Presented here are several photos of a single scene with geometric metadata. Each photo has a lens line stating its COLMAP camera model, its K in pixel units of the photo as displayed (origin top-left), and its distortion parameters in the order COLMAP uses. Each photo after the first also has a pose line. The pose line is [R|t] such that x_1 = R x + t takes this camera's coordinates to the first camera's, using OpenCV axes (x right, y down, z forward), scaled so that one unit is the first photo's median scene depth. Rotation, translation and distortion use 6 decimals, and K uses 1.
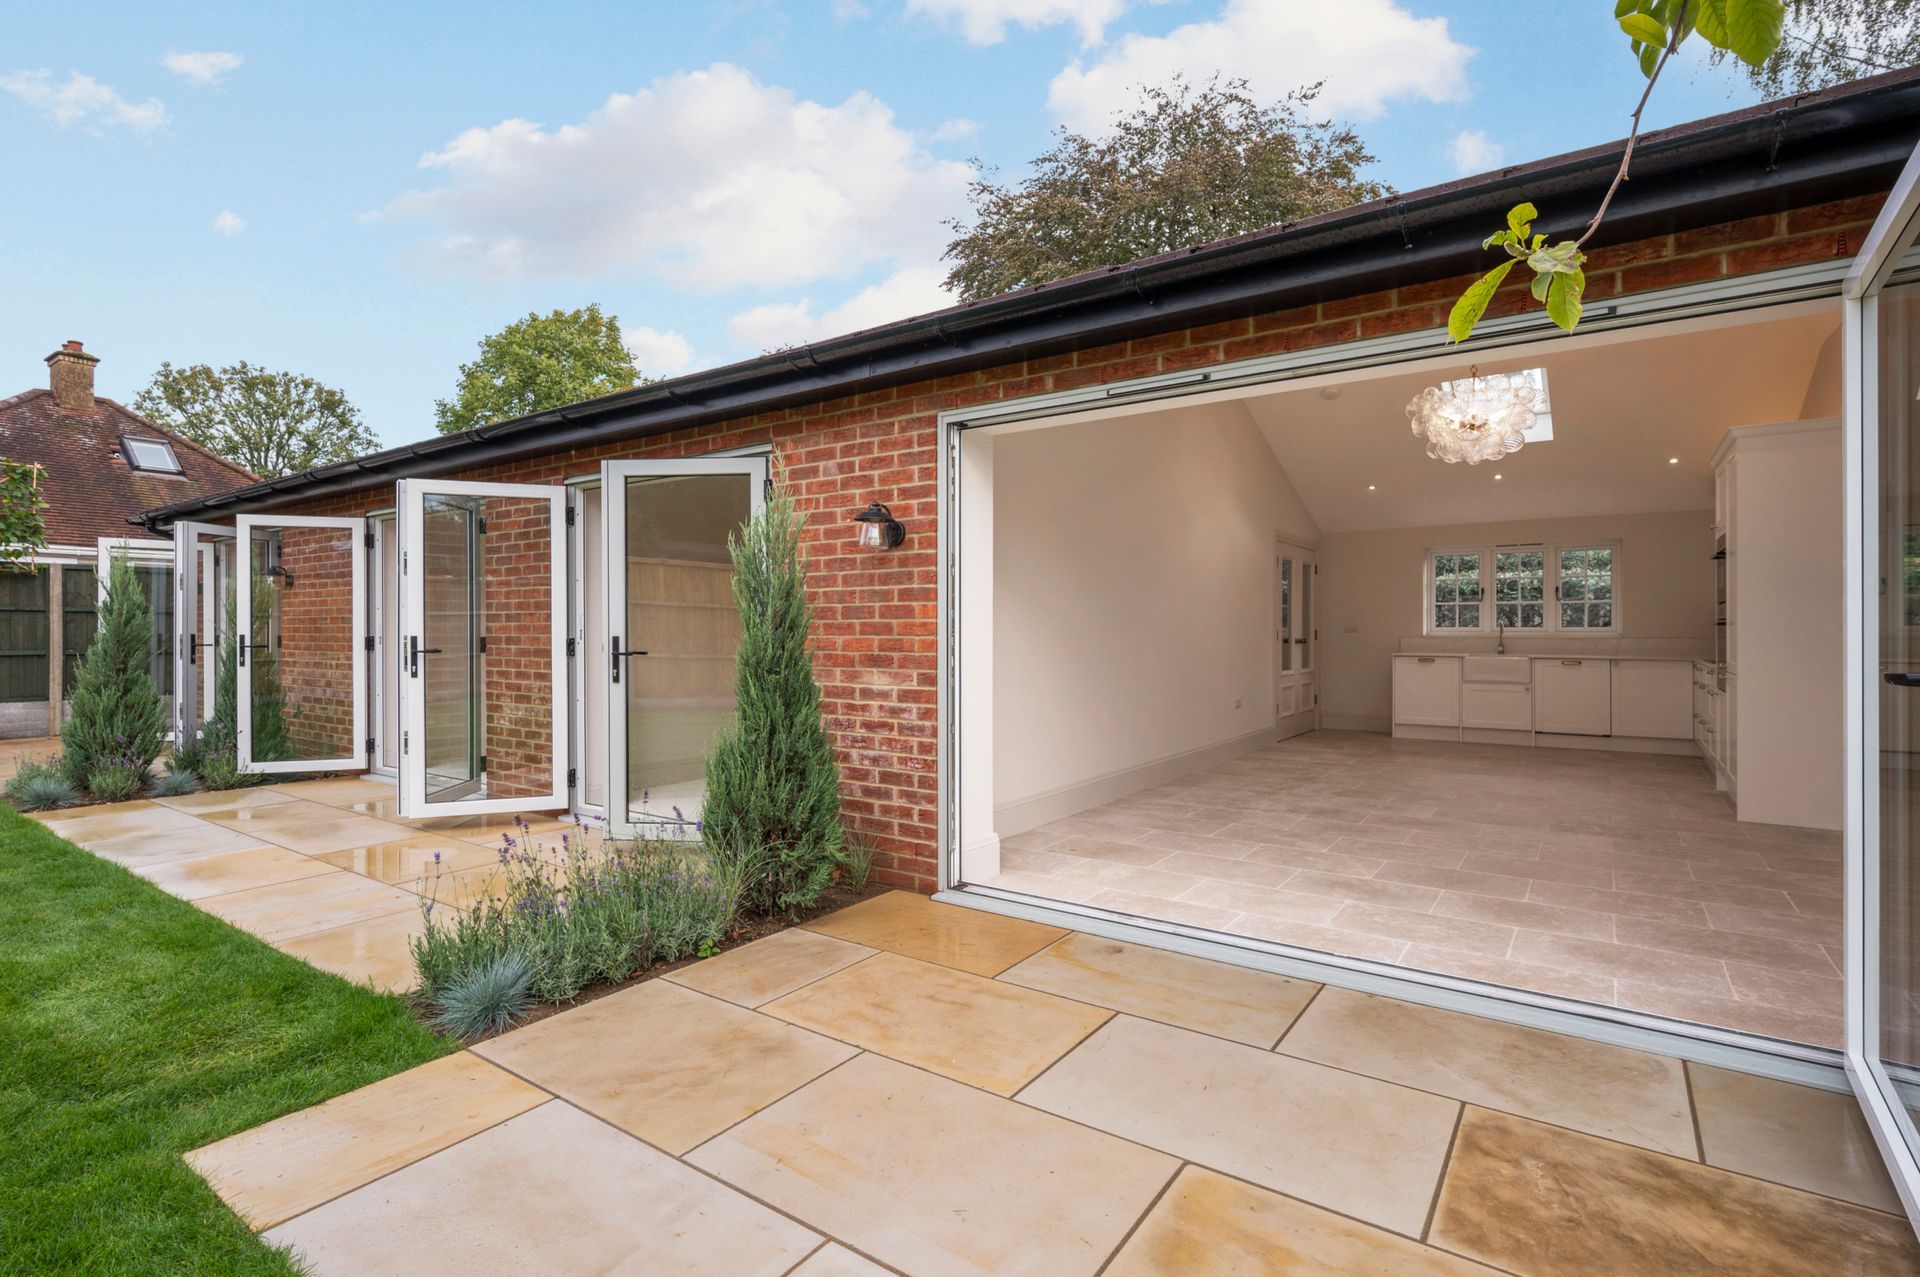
lens RADIAL K [[884.9, 0, 960.4], [0, 884.9, 630.3], [0, 0, 1]] dist [-0.002254, -0.000076]
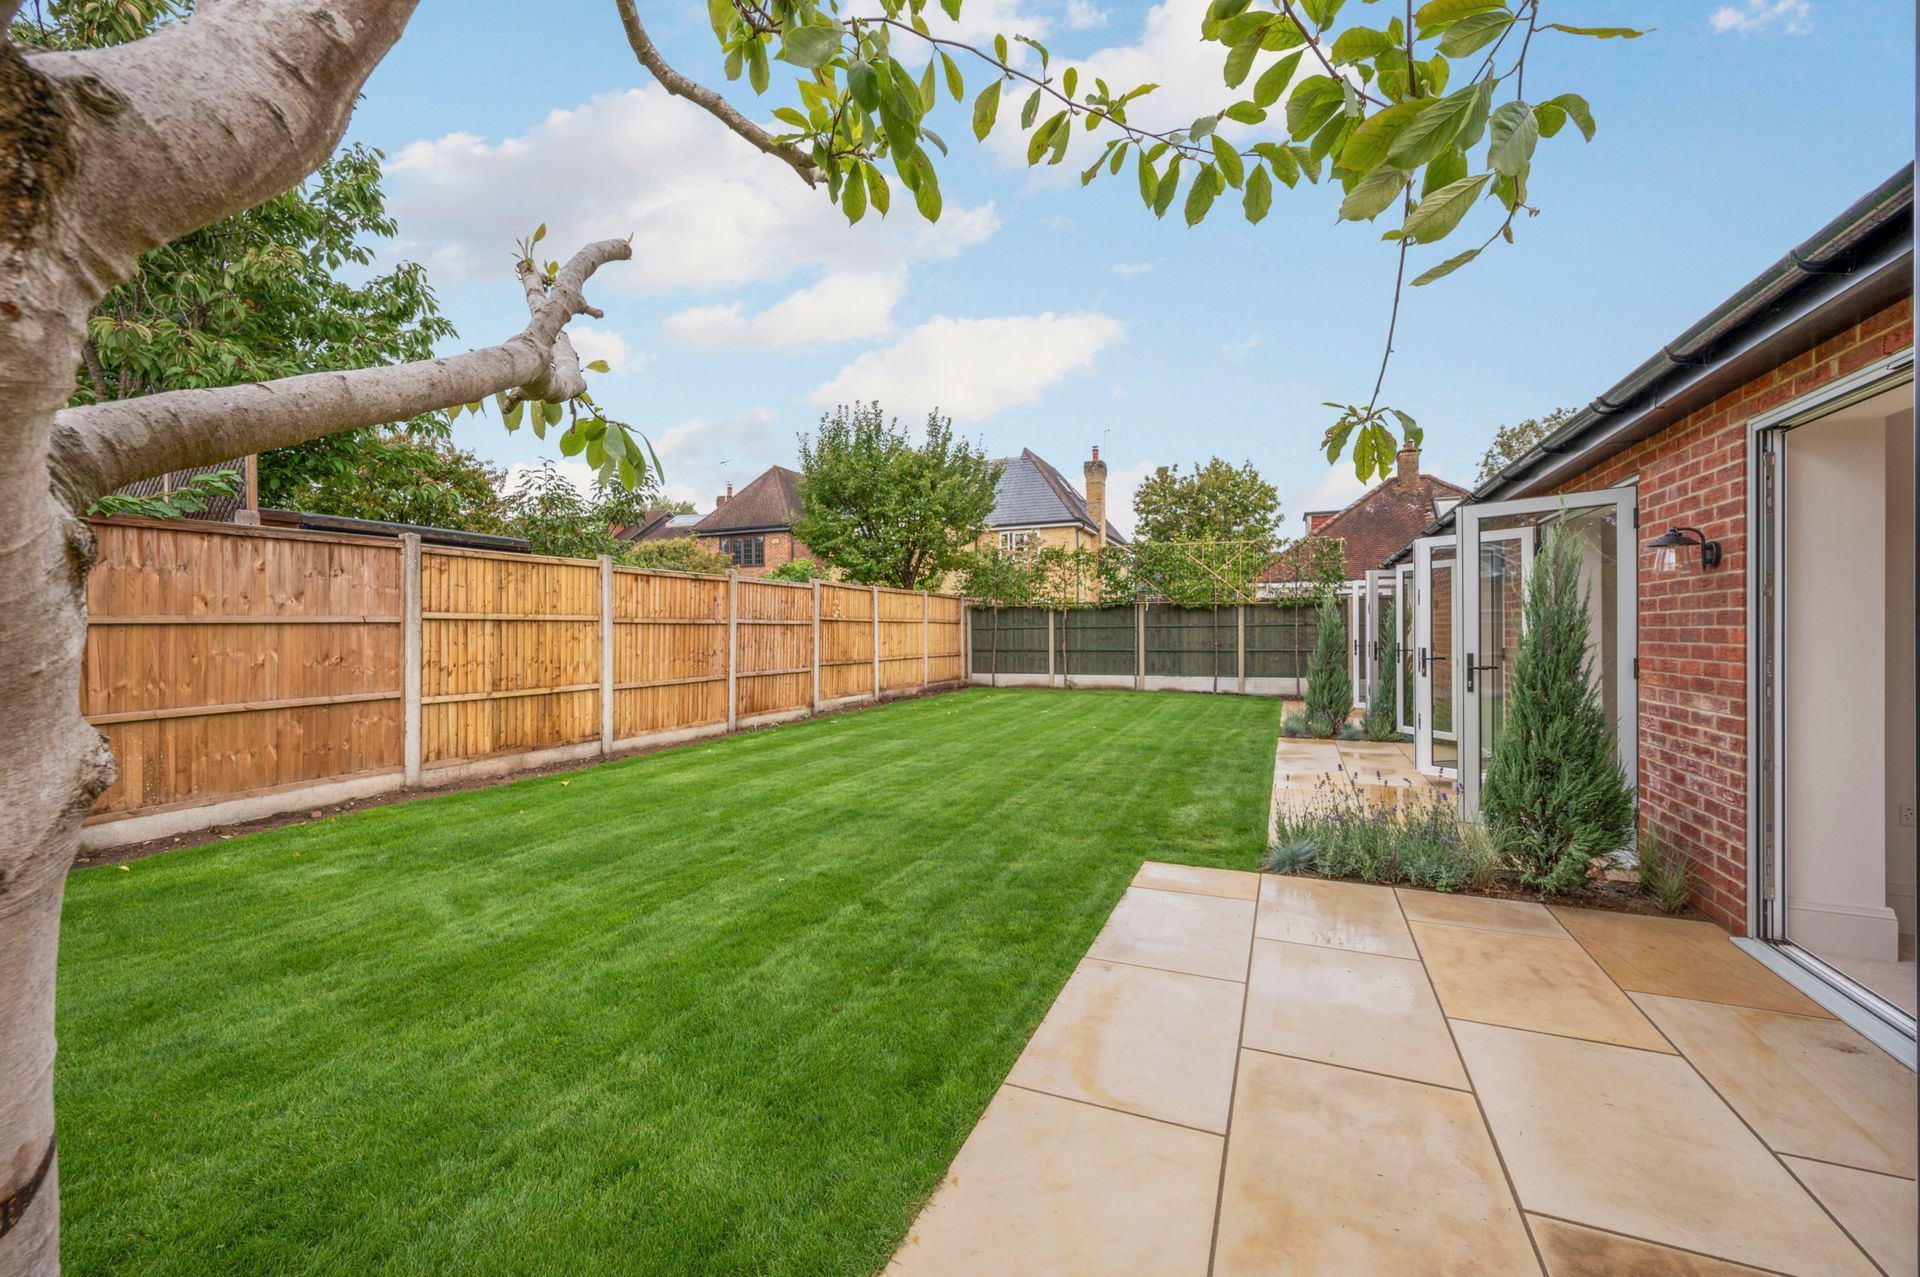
lens RADIAL K [[773.0, 0, 975.2], [0, 773.0, 632.7], [0, 0, 1]] dist [-0.001856, 0.000202]
pose [[0.201920, -0.000917, -0.979402, 0.595754], [0.006711, 0.999977, 0.000447, -0.030269], [0.979379, -0.006663, 0.201921, 0.043019]]
